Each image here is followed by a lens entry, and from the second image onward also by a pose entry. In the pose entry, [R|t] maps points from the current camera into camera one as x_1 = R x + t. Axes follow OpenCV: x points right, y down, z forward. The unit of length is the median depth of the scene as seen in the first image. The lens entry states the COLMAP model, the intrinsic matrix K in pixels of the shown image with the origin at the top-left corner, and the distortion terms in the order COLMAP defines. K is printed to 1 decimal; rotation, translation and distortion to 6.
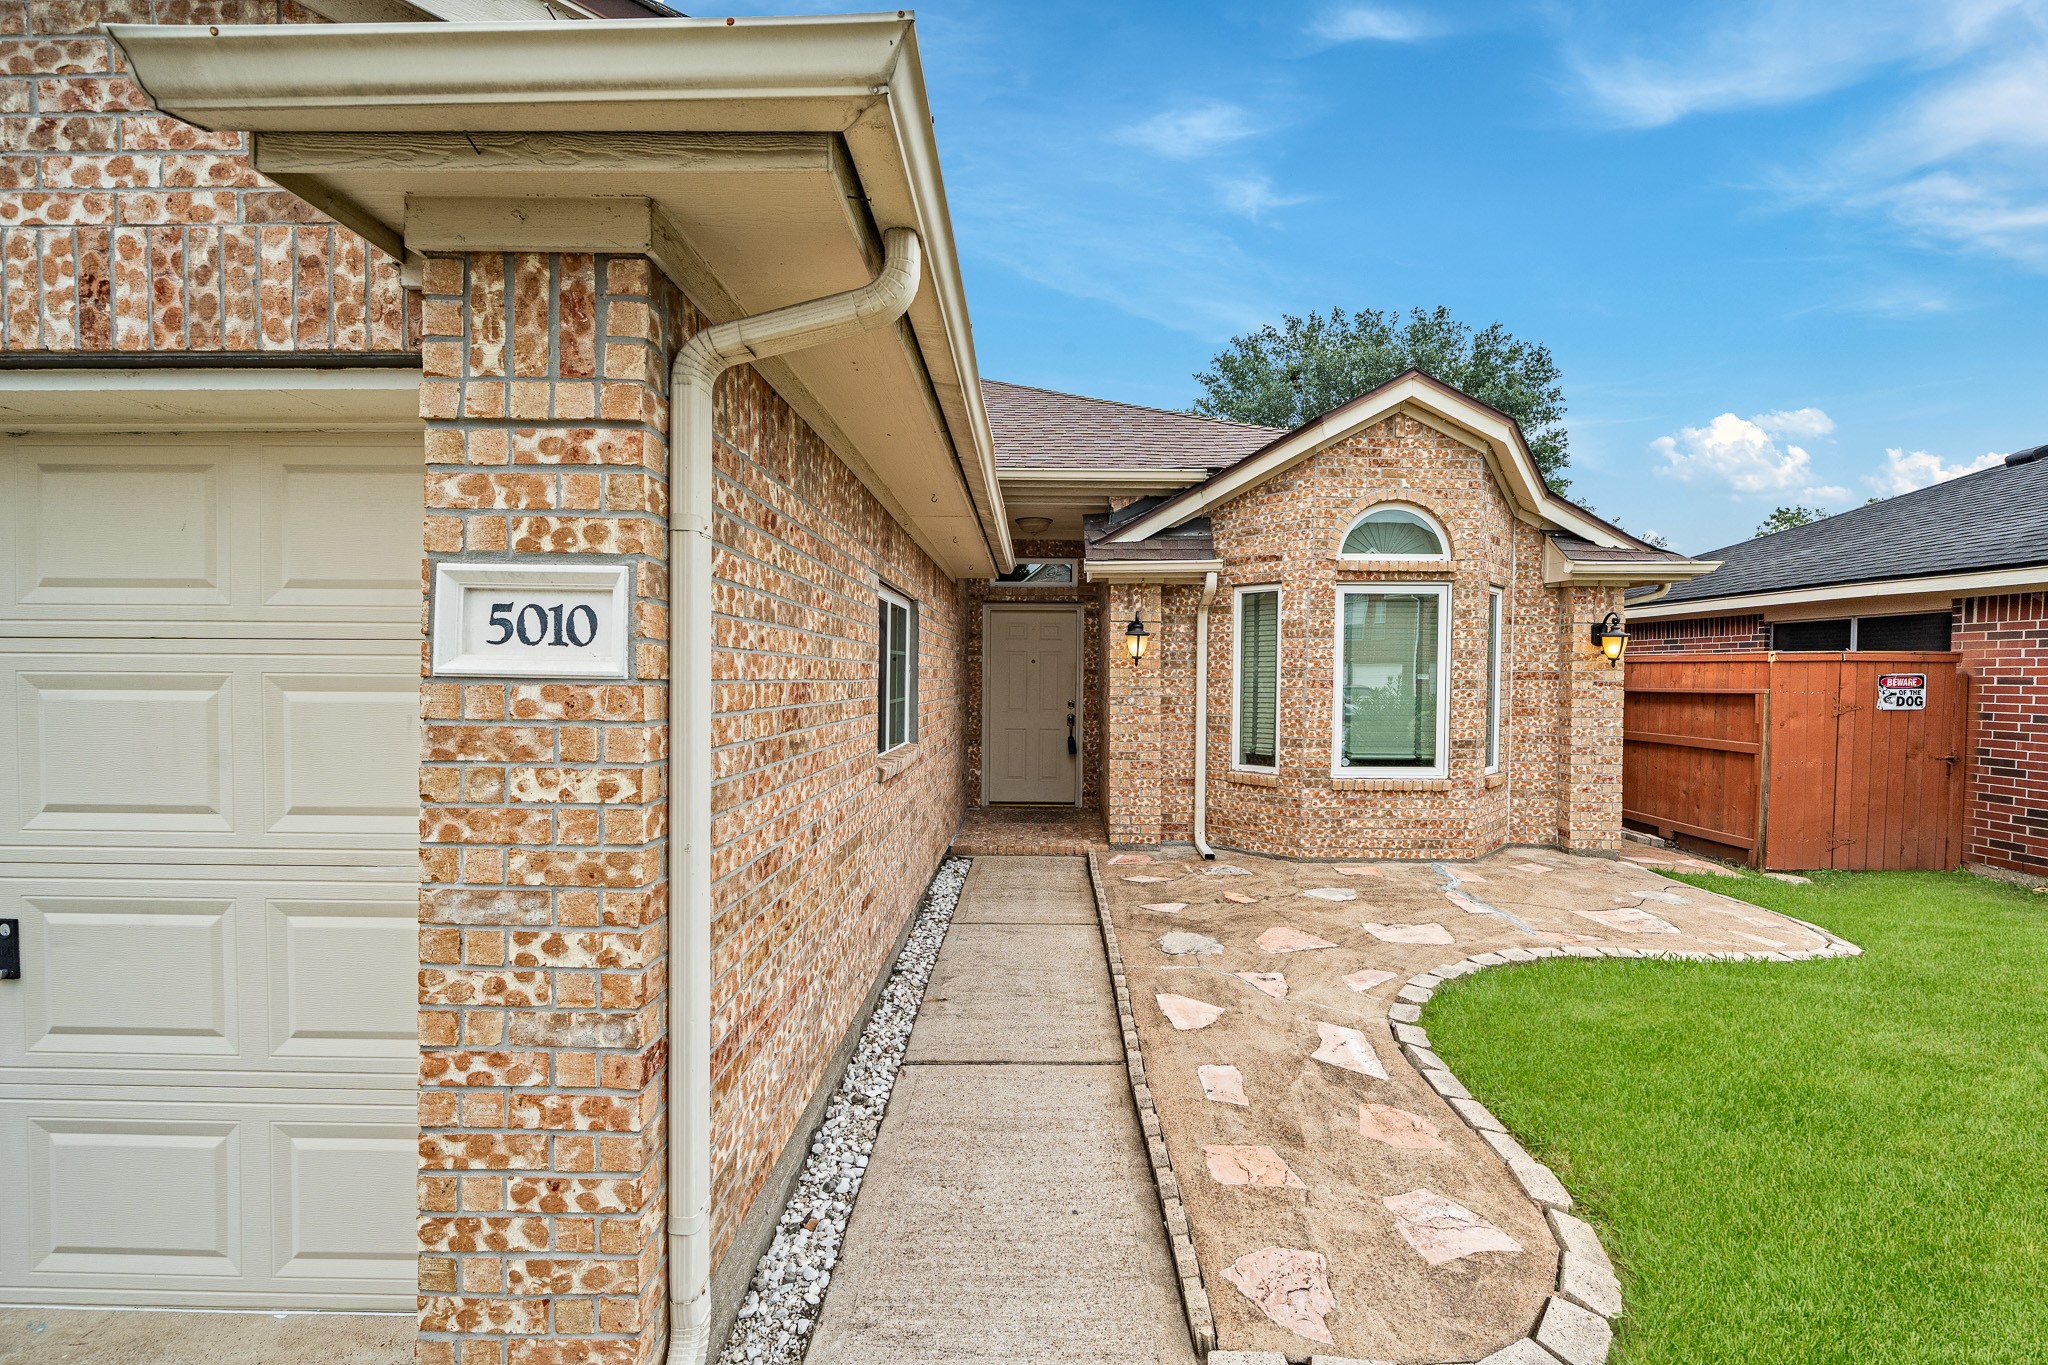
lens RADIAL K [[805.3, 0, 1023.0], [0, 805.3, 695.7], [0, 0, 1]] dist [-0.003065, -0.000297]
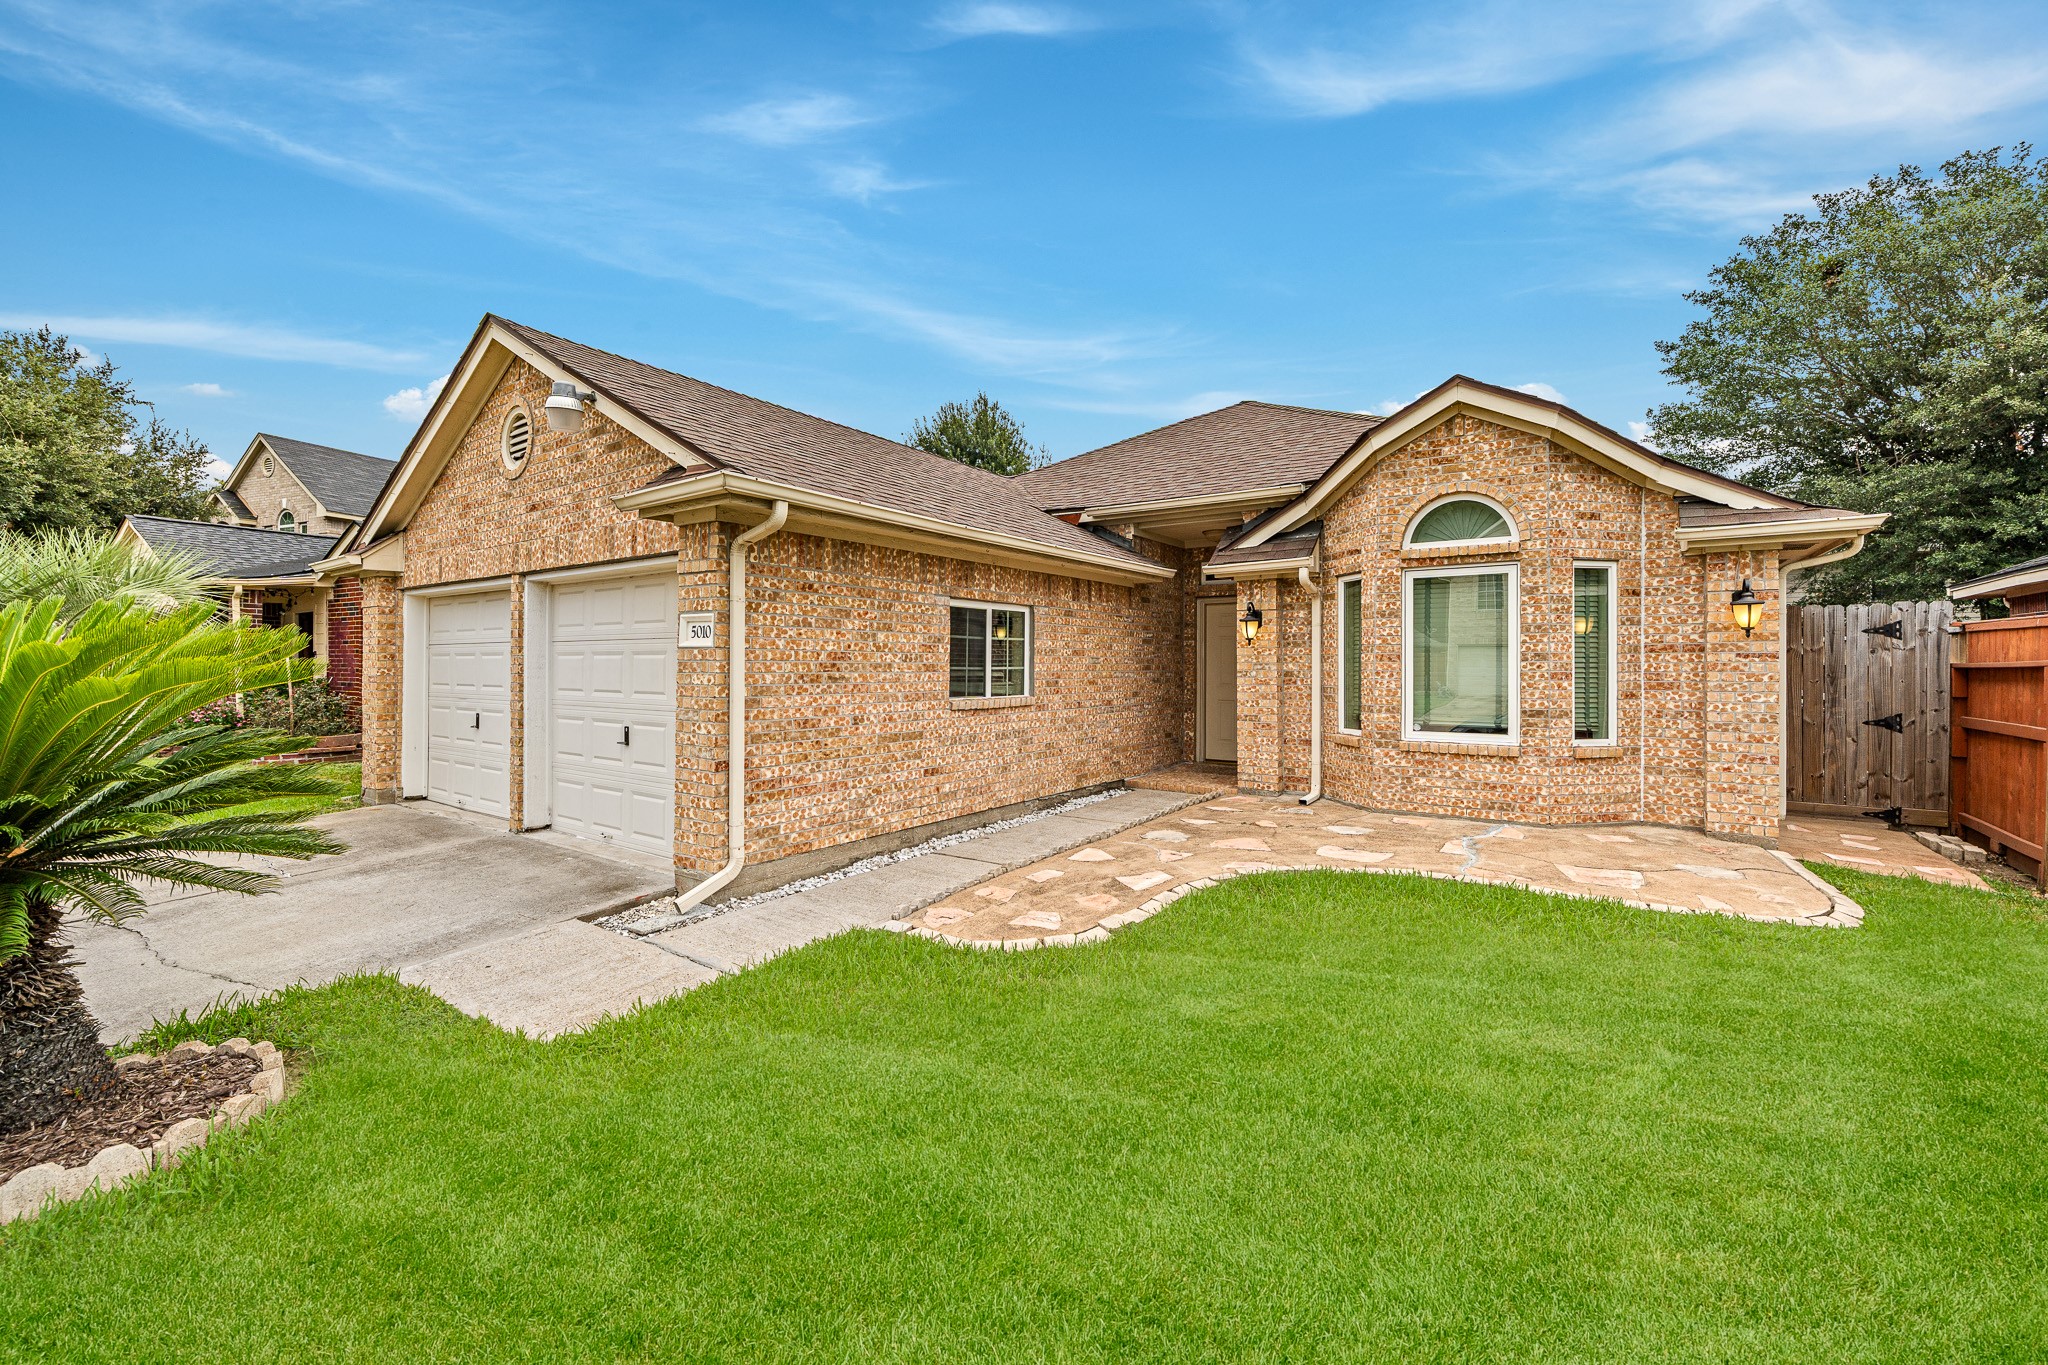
lens RADIAL K [[805.3, 0, 1026.2], [0, 805.3, 667.3], [0, 0, 1]] dist [-0.003065, -0.000297]
pose [[0.828371, -0.003575, -0.560168, 0.583032], [-0.010228, 0.999716, -0.021505, 0.028753], [0.560086, 0.023543, 0.828100, -0.245518]]
